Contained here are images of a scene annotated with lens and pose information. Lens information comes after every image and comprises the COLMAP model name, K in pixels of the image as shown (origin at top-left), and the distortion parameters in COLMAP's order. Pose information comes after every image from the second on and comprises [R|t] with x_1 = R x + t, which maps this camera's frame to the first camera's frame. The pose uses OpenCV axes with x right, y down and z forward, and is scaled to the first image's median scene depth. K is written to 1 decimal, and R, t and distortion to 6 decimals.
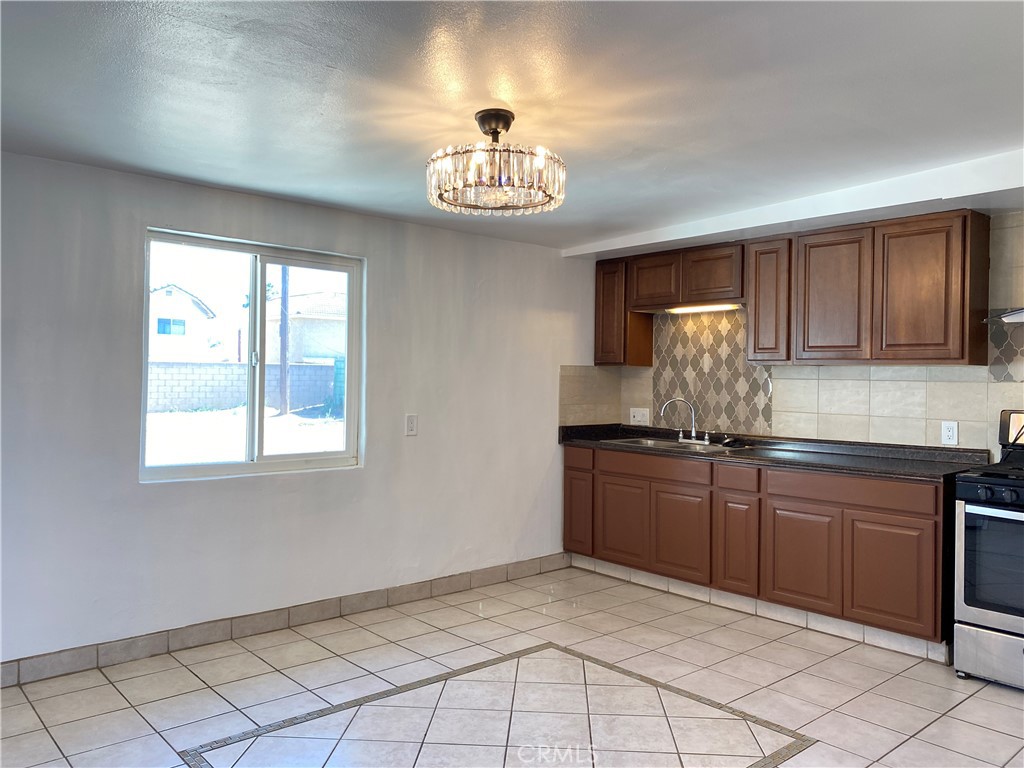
lens RADIAL K [[786.2, 0, 509.5], [0, 786.2, 379.1], [0, 0, 1]] dist [0.056955, -0.082670]
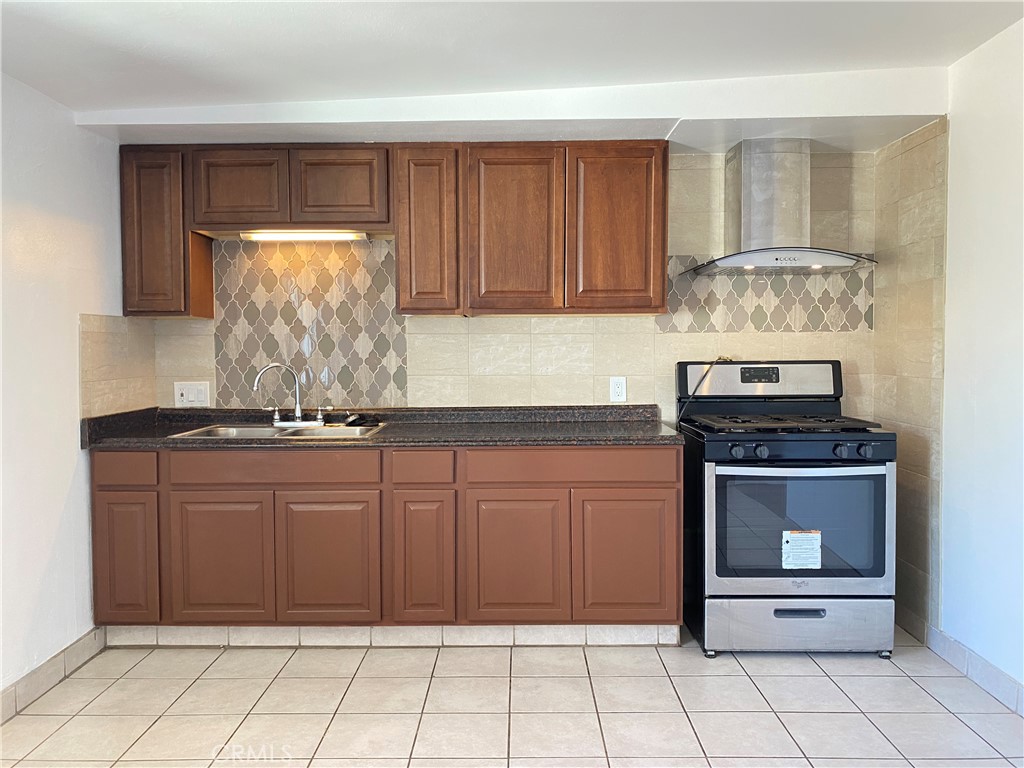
lens RADIAL K [[786.2, 0, 509.5], [0, 786.2, 379.1], [0, 0, 1]] dist [0.056955, -0.082670]
pose [[0.671739, -0.047114, 0.739288, -0.166371], [0.016708, 0.998685, 0.048463, 0.007860], [-0.740599, -0.020202, 0.671643, 0.394159]]
